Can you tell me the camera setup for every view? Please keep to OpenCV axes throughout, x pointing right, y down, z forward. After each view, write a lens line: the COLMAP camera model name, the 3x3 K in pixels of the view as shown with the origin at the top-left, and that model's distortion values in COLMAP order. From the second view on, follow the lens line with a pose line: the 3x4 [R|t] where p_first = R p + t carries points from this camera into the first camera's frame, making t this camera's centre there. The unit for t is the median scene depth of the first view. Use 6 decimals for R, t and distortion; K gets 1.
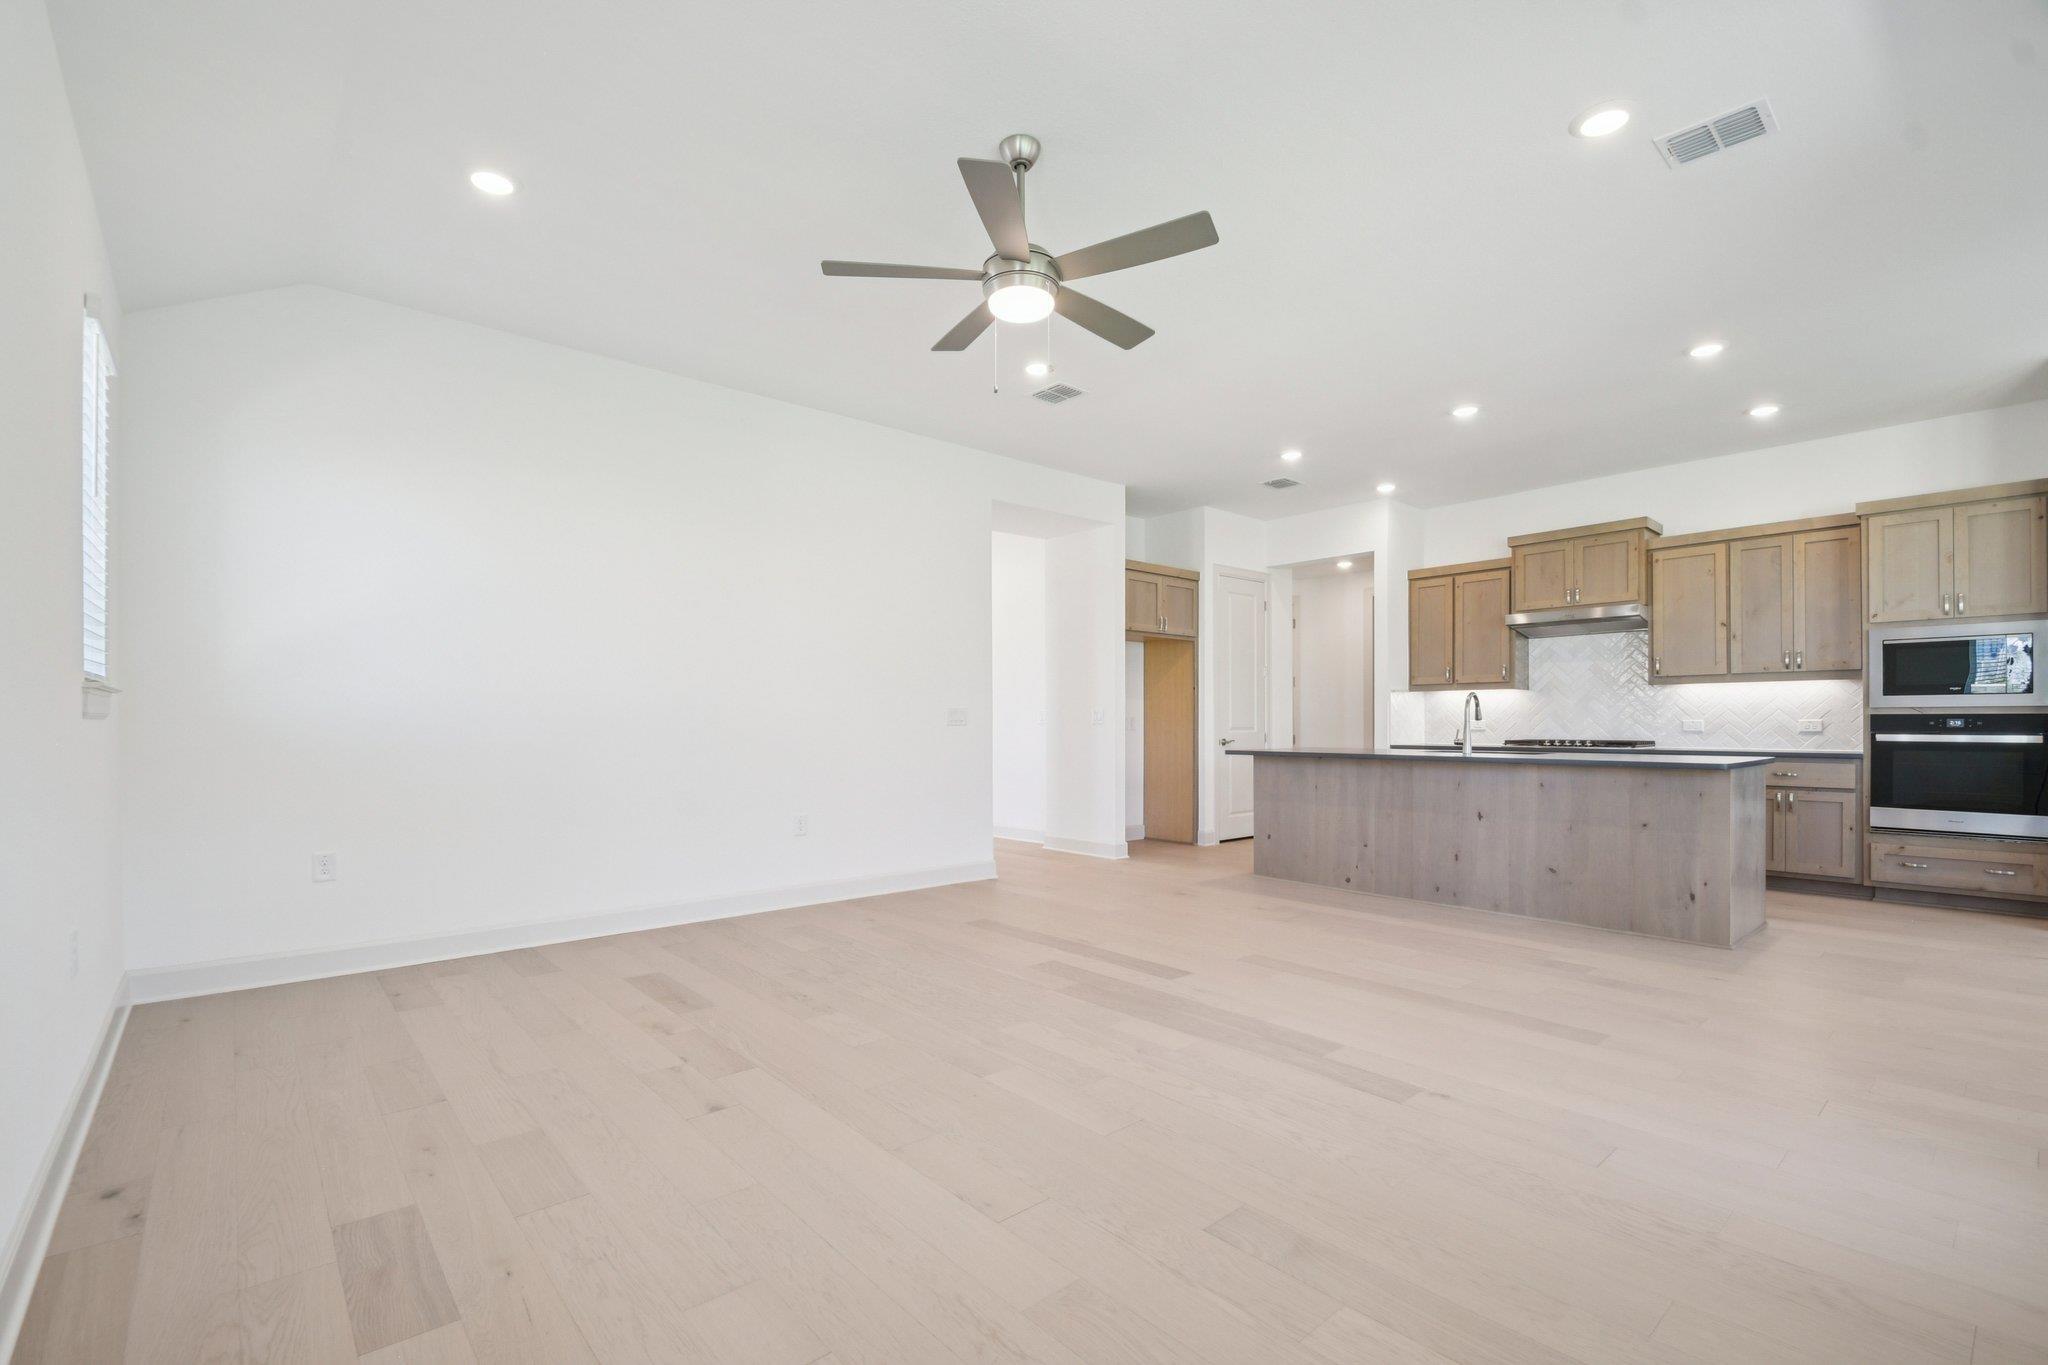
lens RADIAL K [[903.0, 0, 1013.2], [0, 903.0, 723.9], [0, 0, 1]] dist [0.008309, -0.010866]
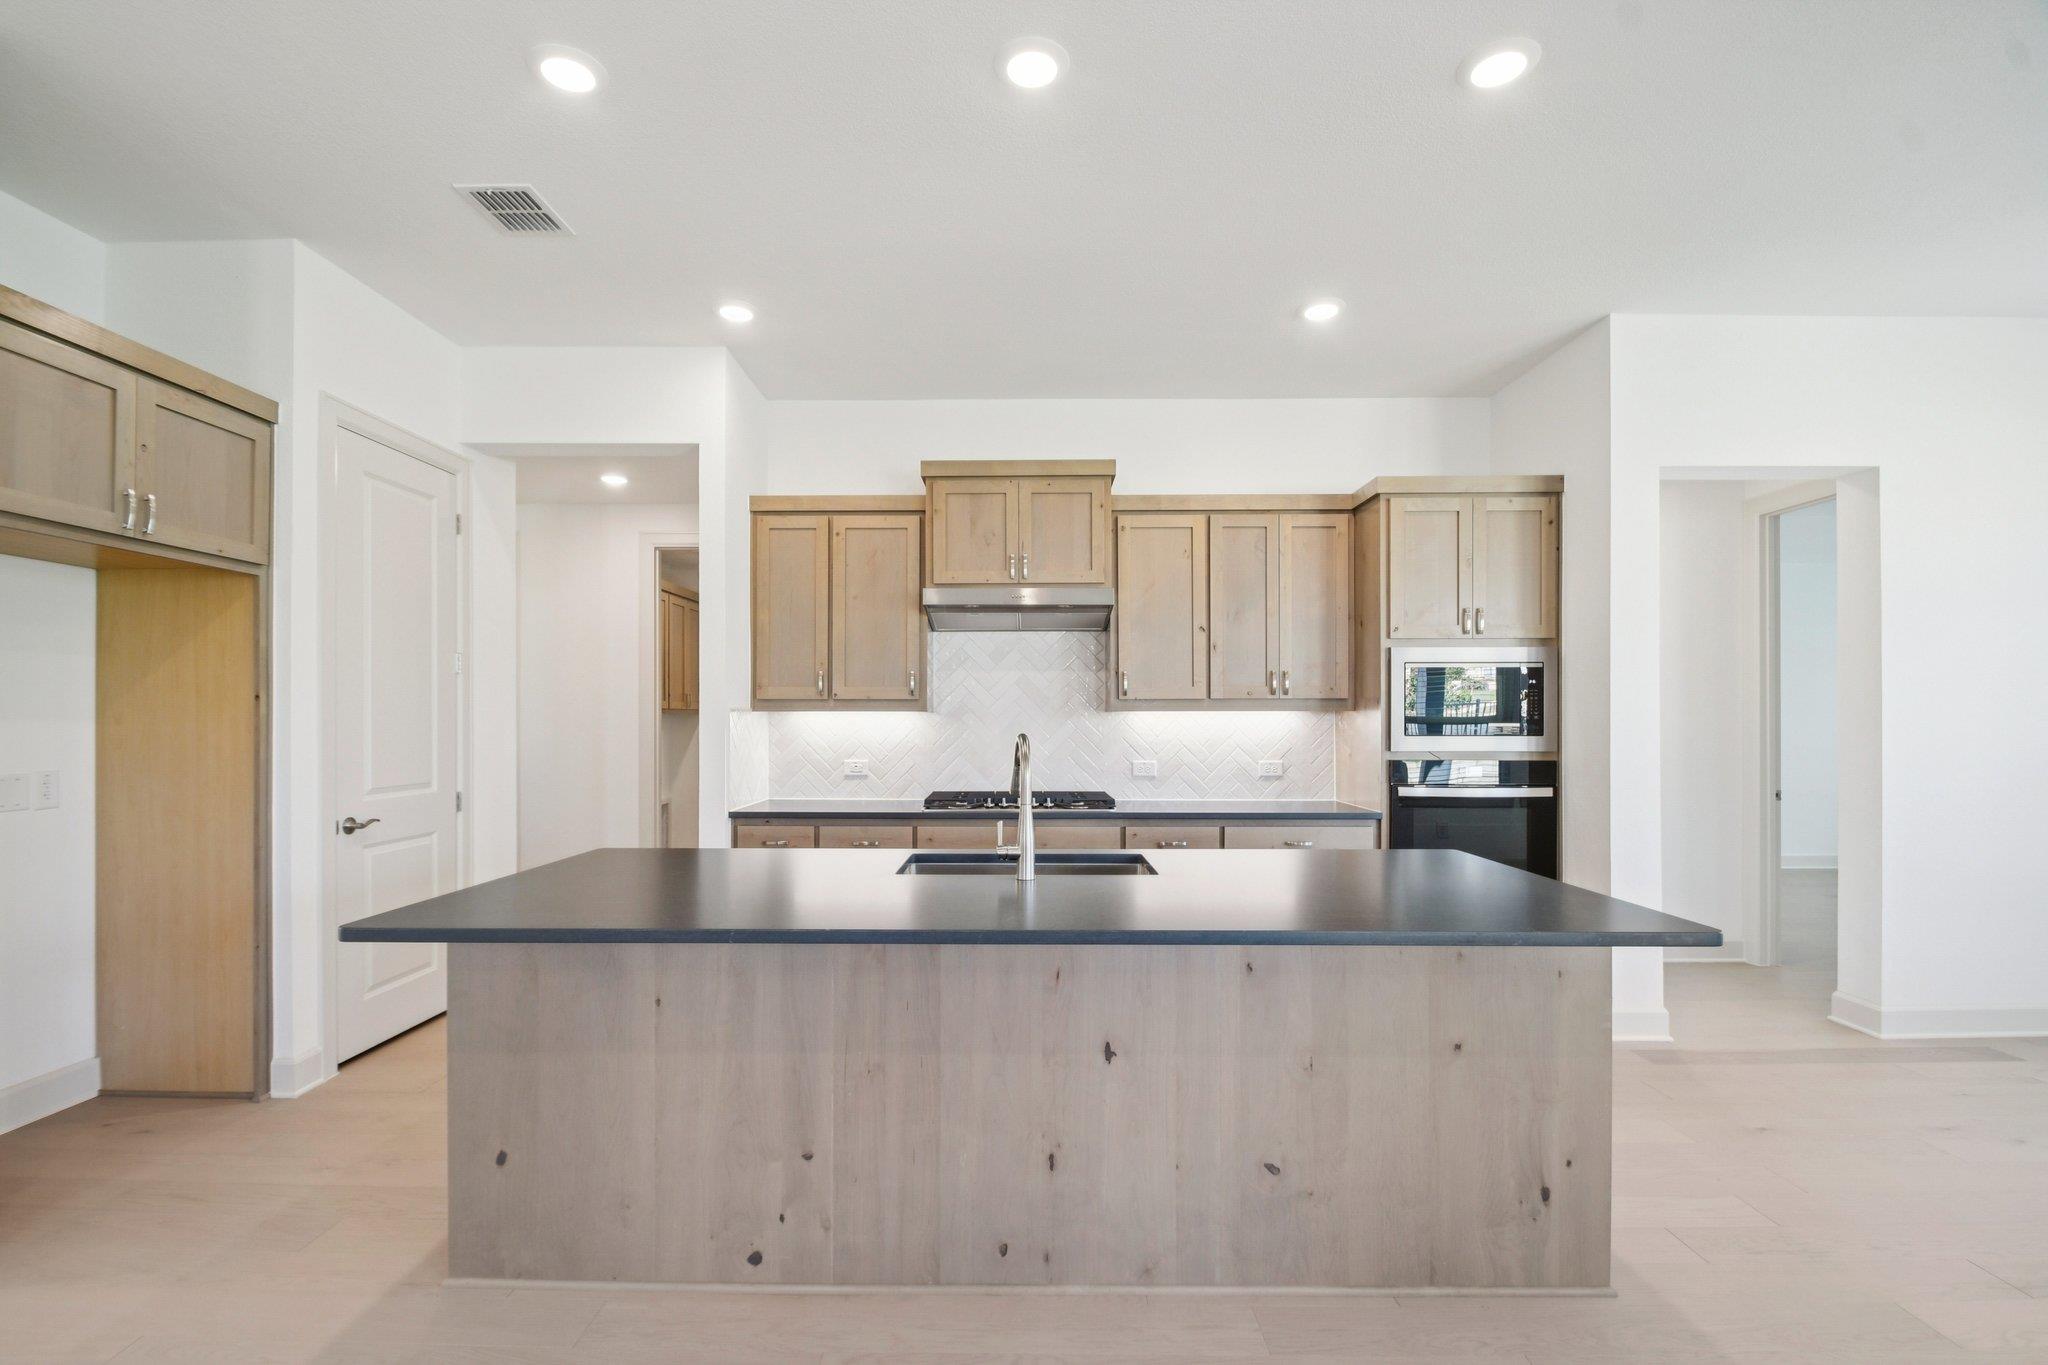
lens RADIAL K [[903.0, 0, 1021.9], [0, 903.0, 721.7], [0, 0, 1]] dist [0.008309, -0.010866]
pose [[0.656667, 0.000230, 0.754181, 0.162589], [-0.000555, 1.000000, 0.000178, -0.038242], [-0.754180, -0.000536, 0.656667, 0.657885]]
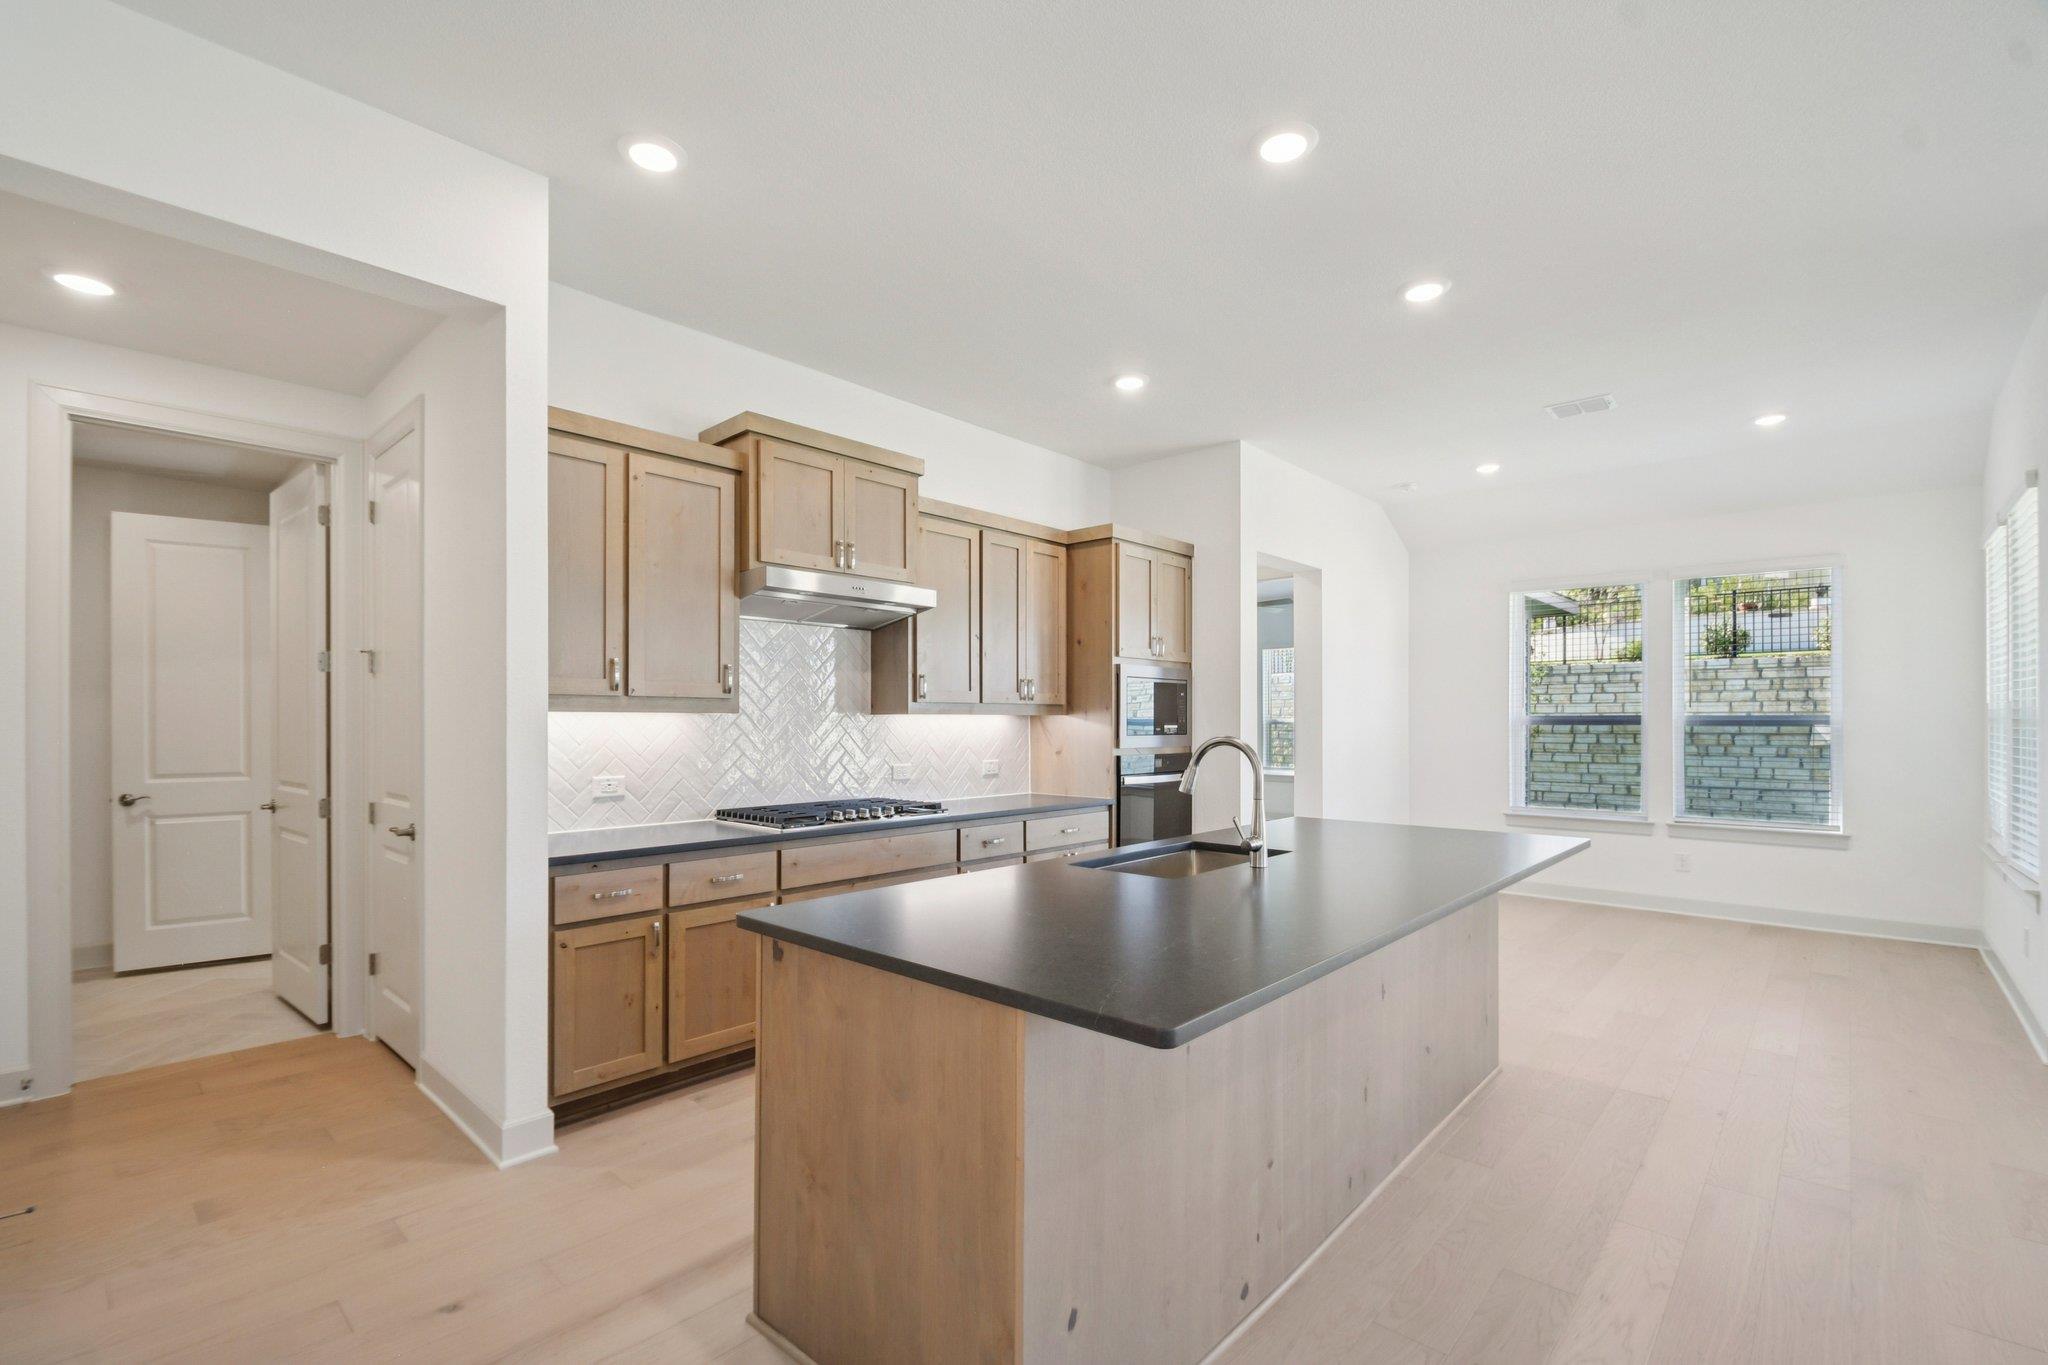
lens RADIAL K [[903.0, 0, 1016.0], [0, 903.0, 718.6], [0, 0, 1]] dist [0.008309, -0.010866]
pose [[-0.116396, 0.005334, 0.993189, 0.040590], [0.000840, 0.999986, -0.005272, -0.039334], [-0.993203, 0.000221, -0.116399, 1.081824]]
